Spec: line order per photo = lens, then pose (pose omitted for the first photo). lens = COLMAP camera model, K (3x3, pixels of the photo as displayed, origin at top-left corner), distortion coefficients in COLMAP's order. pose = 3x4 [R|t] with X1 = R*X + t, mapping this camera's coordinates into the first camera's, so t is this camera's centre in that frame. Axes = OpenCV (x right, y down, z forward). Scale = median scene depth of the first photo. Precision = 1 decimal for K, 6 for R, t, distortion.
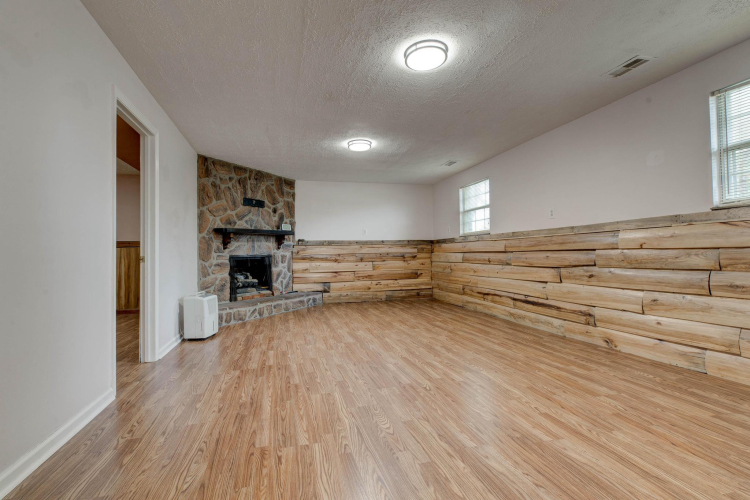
lens RADIAL K [[335.5, 0, 352.3], [0, 335.5, 246.2], [0, 0, 1]] dist [0.007136, -0.003689]
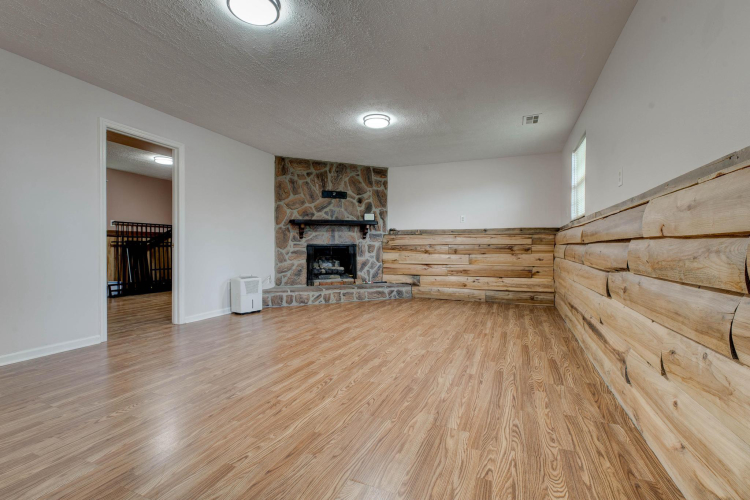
lens RADIAL K [[335.5, 0, 373.2], [0, 335.5, 247.7], [0, 0, 1]] dist [0.007136, -0.003689]
pose [[0.823036, 0.019109, -0.567668, 0.444494], [-0.000966, 0.999480, 0.032243, 0.003667], [0.567989, -0.025989, 0.822626, 0.218660]]
